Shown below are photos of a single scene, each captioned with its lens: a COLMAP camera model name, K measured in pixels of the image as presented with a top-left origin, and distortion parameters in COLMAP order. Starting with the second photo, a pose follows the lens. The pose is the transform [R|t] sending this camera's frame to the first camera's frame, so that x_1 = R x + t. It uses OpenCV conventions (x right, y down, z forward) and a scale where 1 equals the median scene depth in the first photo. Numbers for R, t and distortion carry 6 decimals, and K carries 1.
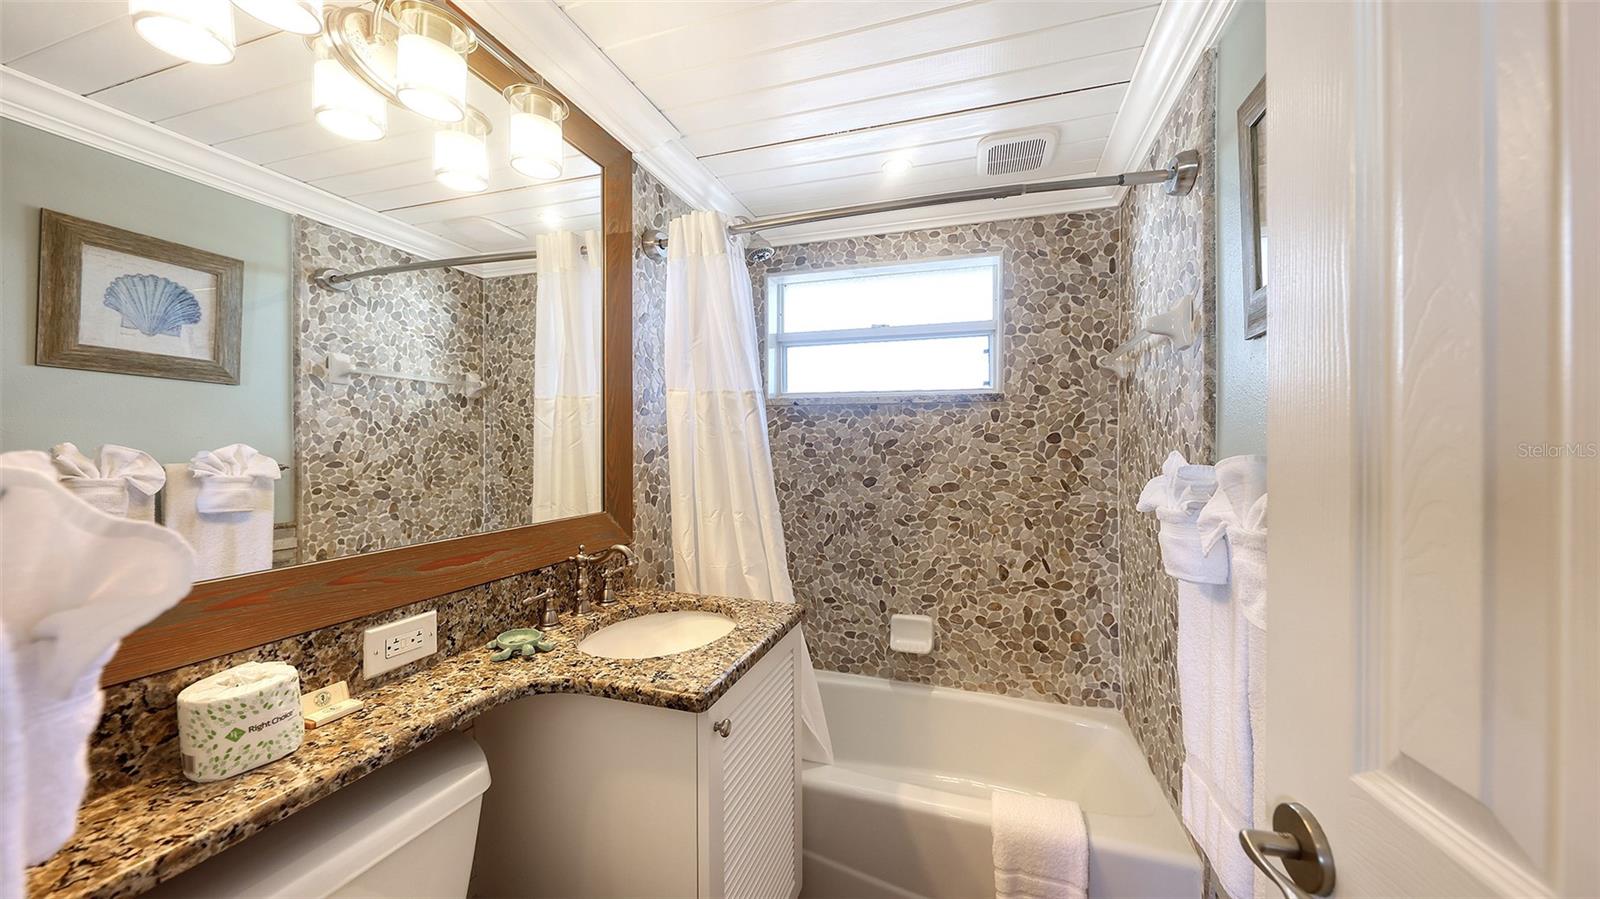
lens RADIAL K [[558.5, 0, 794.8], [0, 558.5, 451.8], [0, 0, 1]] dist [0.003161, -0.001261]
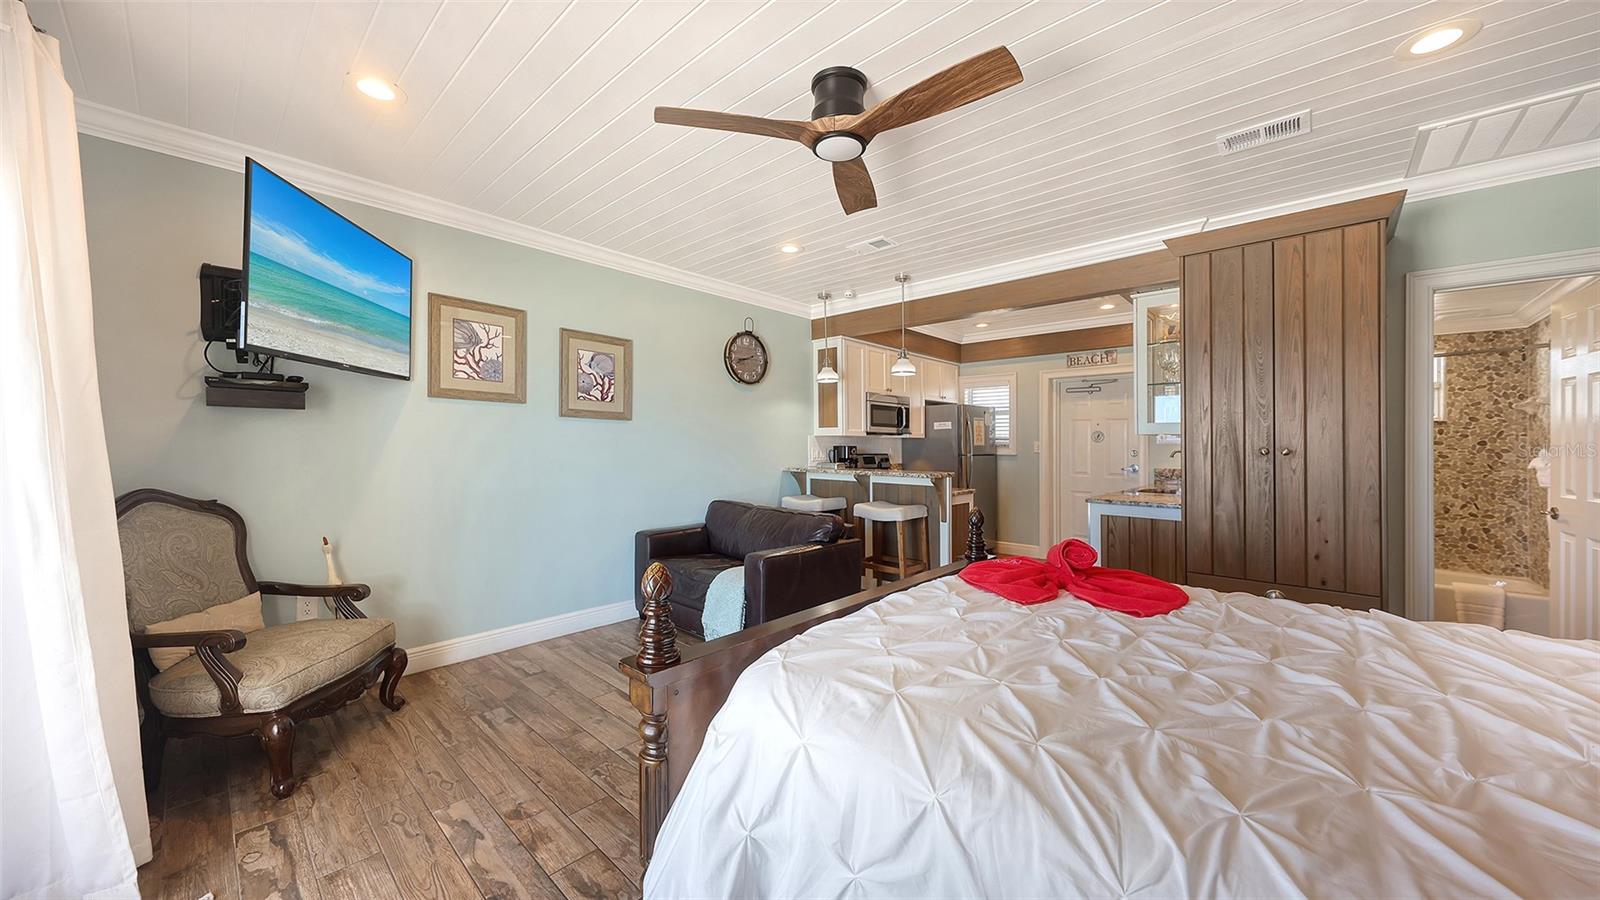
lens RADIAL K [[558.5, 0, 798.4], [0, 558.5, 445.2], [0, 0, 1]] dist [0.003161, -0.001261]
pose [[0.912200, 0.006531, -0.409694, -0.938884], [-0.009602, 0.999939, -0.005439, 0.016967], [0.409633, 0.008896, 0.912207, -1.811666]]
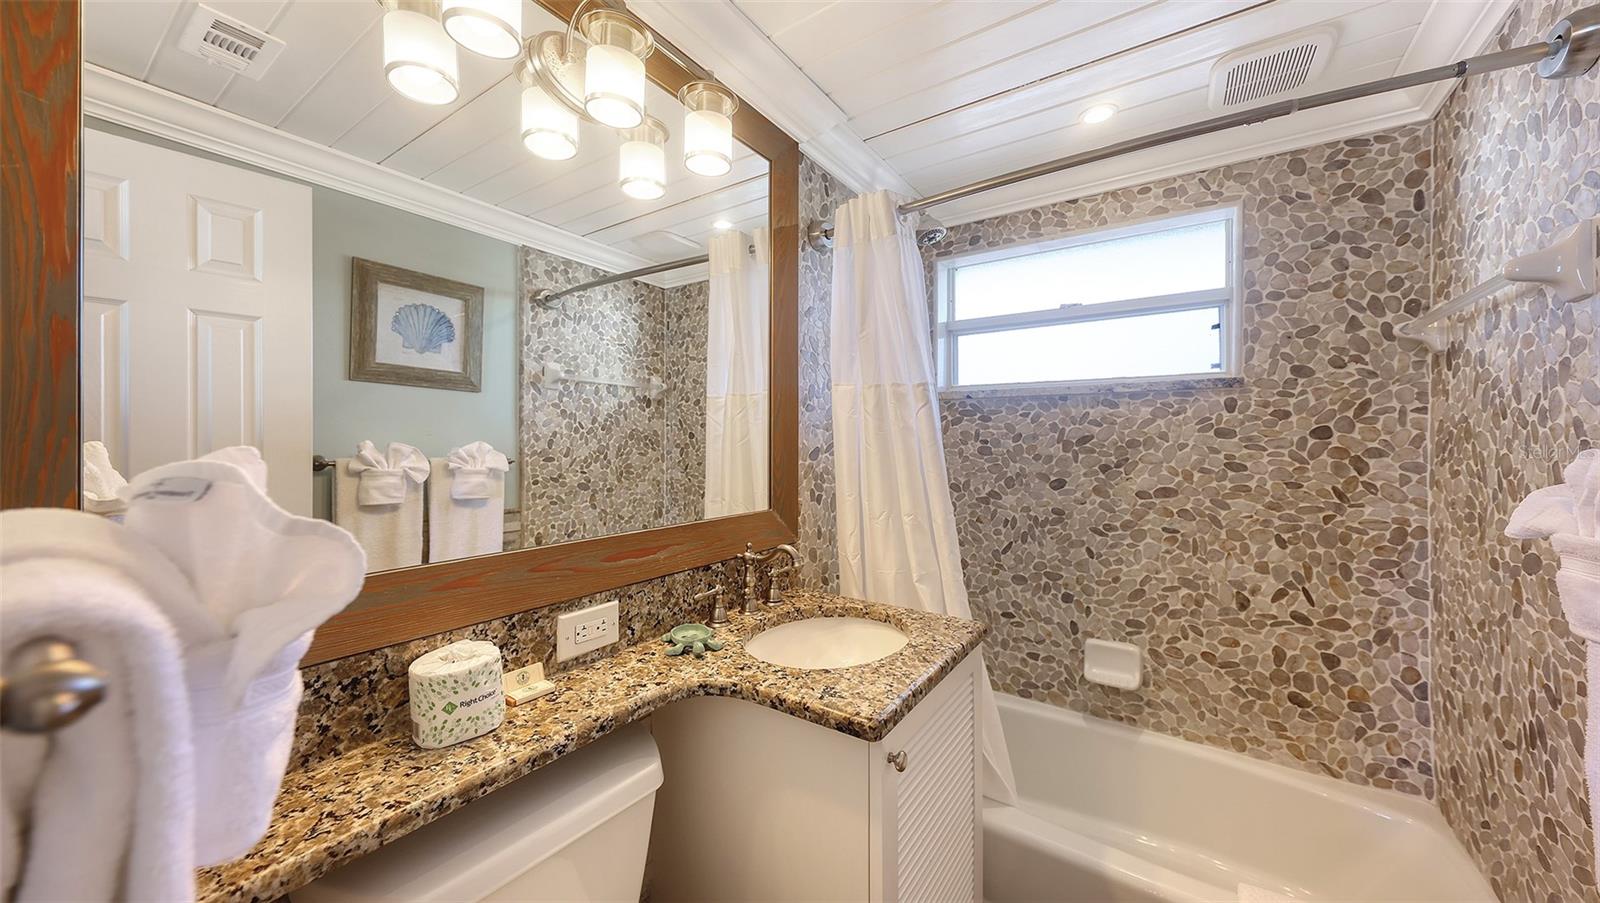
lens RADIAL K [[558.5, 0, 793.0], [0, 558.5, 449.5], [0, 0, 1]] dist [0.003161, -0.001261]
pose [[0.959299, 0.002936, -0.282377, -0.018978], [-0.002862, 0.999996, 0.000675, 0.000349], [0.282378, 0.000161, 0.959303, 0.048828]]
